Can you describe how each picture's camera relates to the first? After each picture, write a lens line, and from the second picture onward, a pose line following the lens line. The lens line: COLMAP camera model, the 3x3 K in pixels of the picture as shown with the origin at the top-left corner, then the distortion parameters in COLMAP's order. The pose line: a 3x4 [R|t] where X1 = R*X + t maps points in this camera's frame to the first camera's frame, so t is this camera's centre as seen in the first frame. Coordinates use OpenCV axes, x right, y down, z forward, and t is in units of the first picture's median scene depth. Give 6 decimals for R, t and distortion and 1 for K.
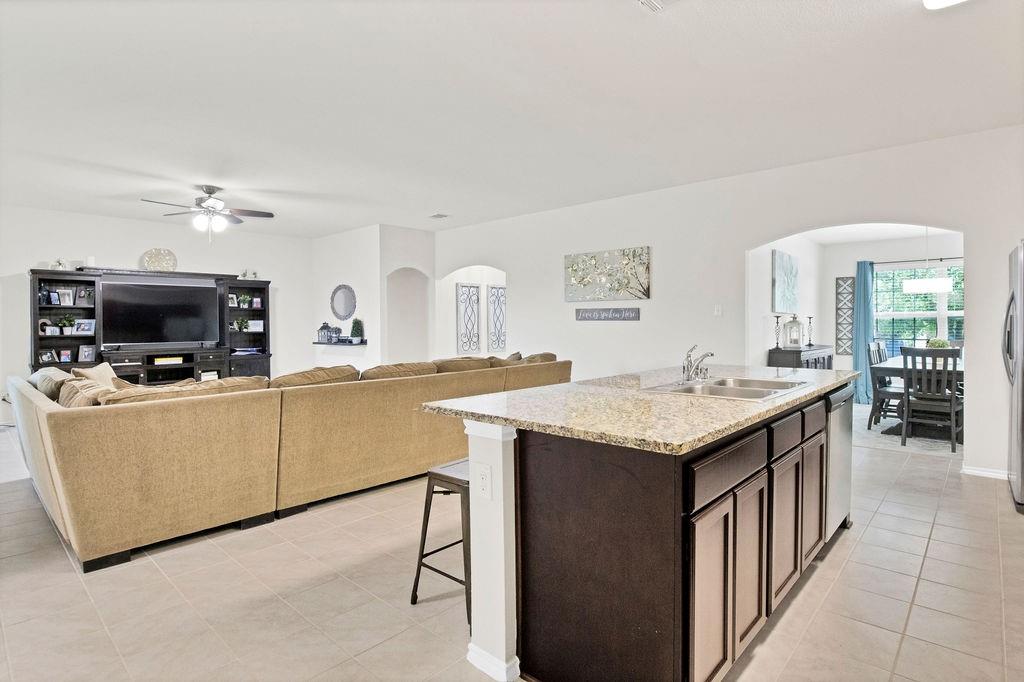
lens RADIAL K [[525.0, 0, 517.8], [0, 525.0, 331.7], [0, 0, 1]] dist [-0.035078, 0.006166]
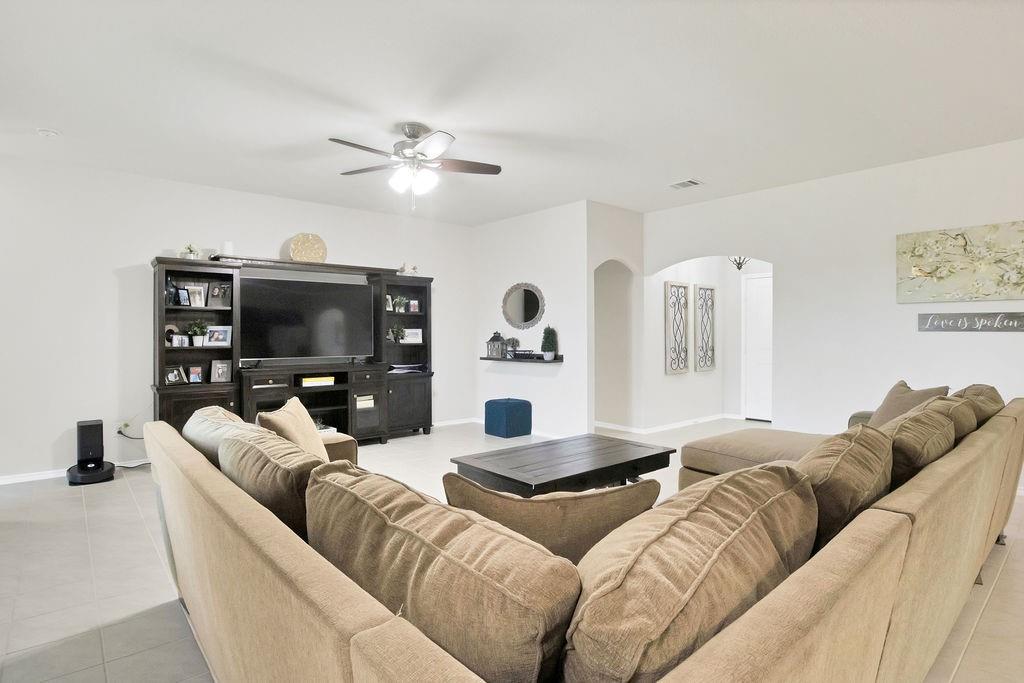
lens RADIAL K [[525.0, 0, 514.1], [0, 525.0, 341.2], [0, 0, 1]] dist [-0.035078, 0.006166]
pose [[0.993362, 0.007930, -0.114759, -0.308563], [-0.008250, 0.999963, -0.002315, -0.003130], [0.114736, 0.003246, 0.993391, 0.278530]]
